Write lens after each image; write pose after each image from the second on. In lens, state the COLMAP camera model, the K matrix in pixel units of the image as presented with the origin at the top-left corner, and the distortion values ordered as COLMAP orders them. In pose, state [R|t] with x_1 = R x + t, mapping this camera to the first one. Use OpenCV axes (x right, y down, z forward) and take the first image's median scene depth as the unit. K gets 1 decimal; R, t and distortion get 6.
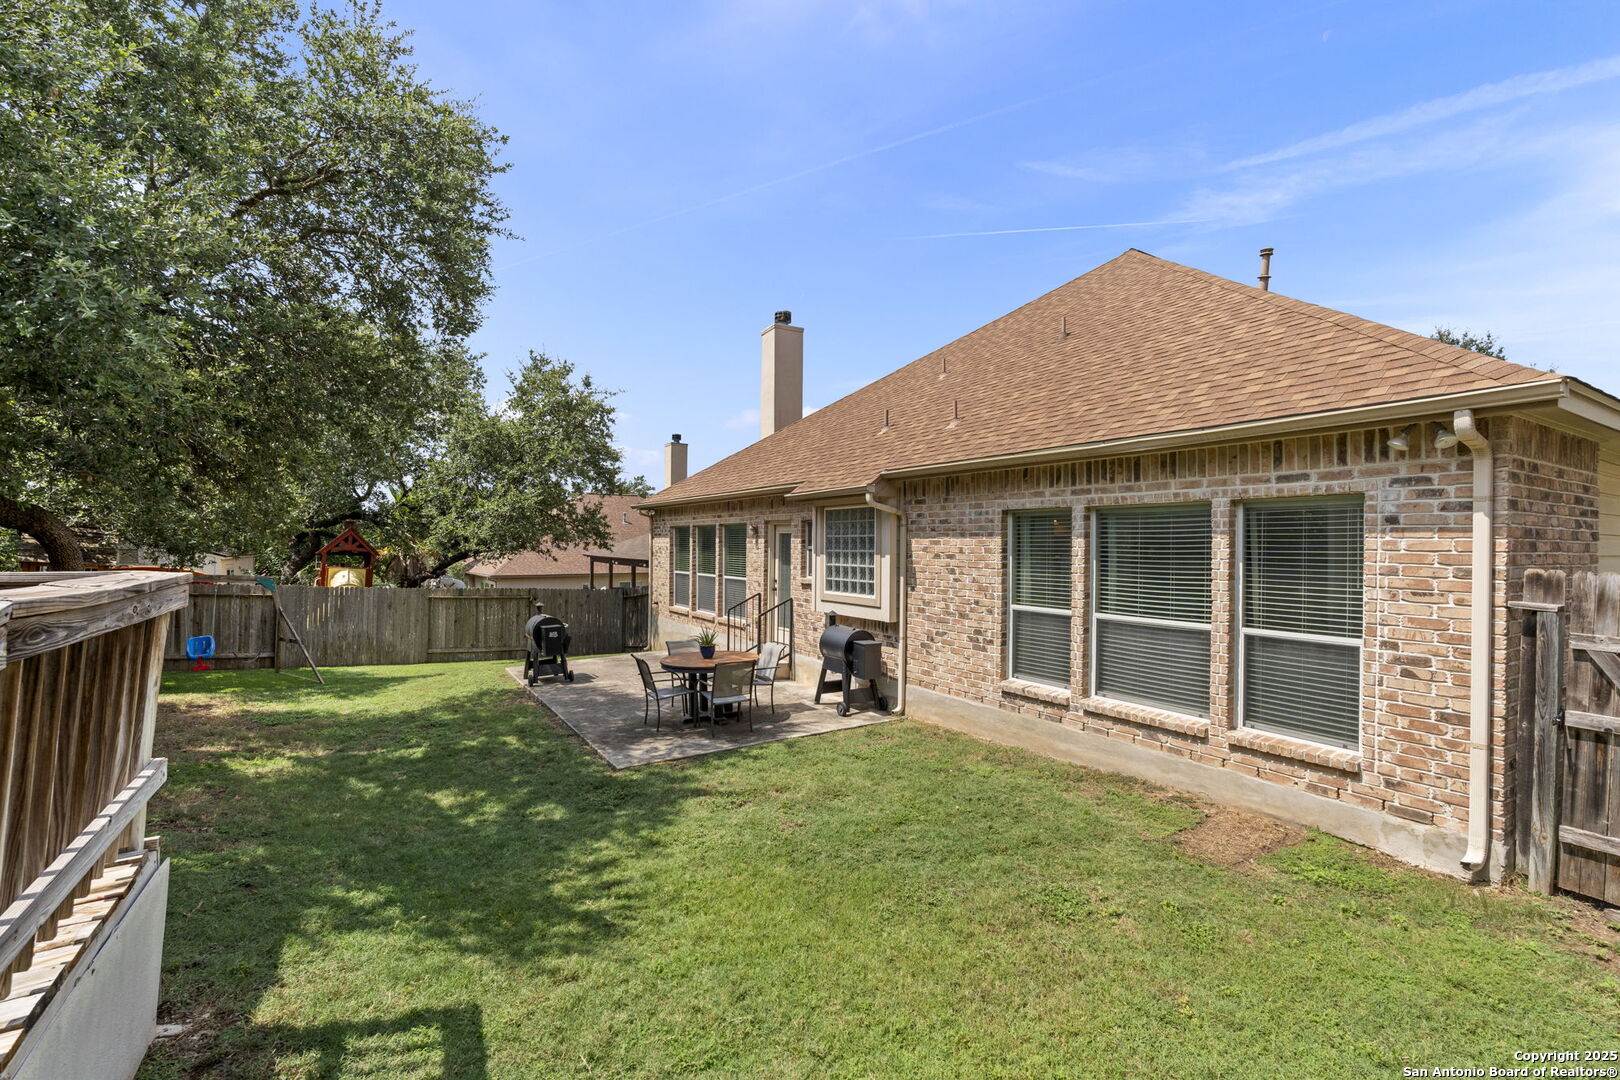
lens RADIAL K [[718.1, 0, 806.9], [0, 718.1, 521.7], [0, 0, 1]] dist [0.000850, 0.000180]
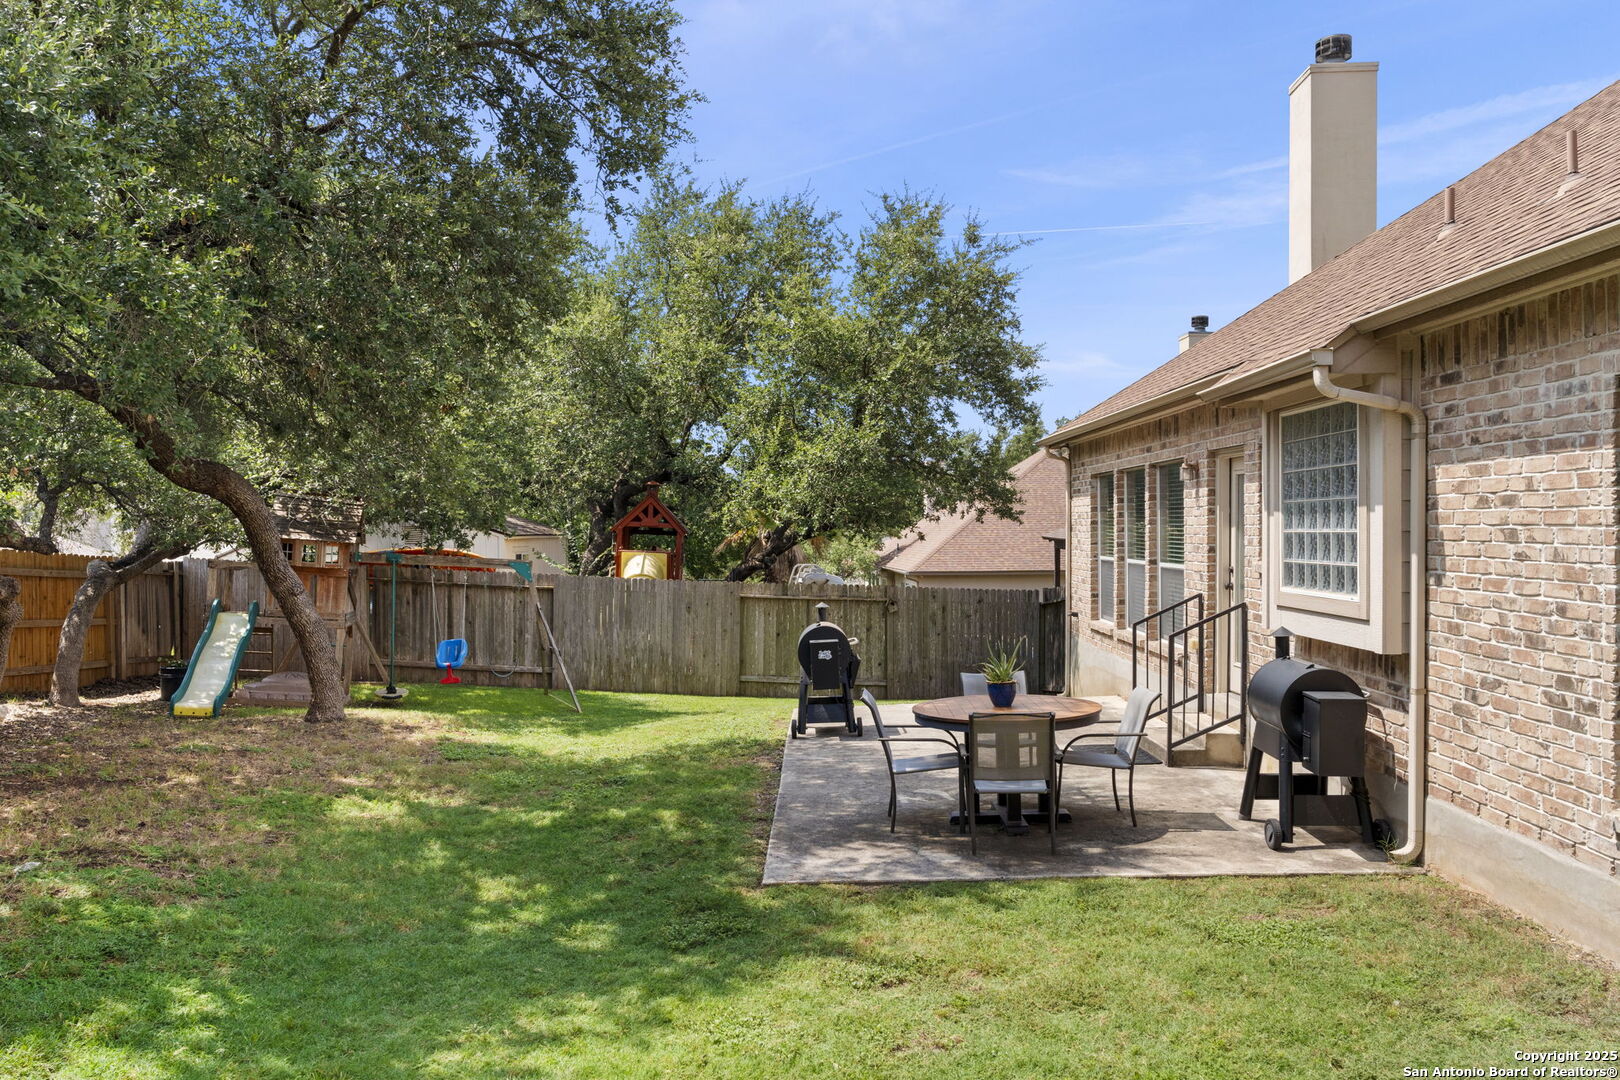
lens RADIAL K [[1224.8, 0, 809.0], [0, 1224.8, 513.4], [0, 0, 1]] dist [-0.000823, 0.001291]
pose [[0.843676, -0.018193, -0.536545, 0.223069], [0.028937, 0.999514, 0.011610, 0.033294], [0.536073, -0.025321, 0.843792, 0.167400]]
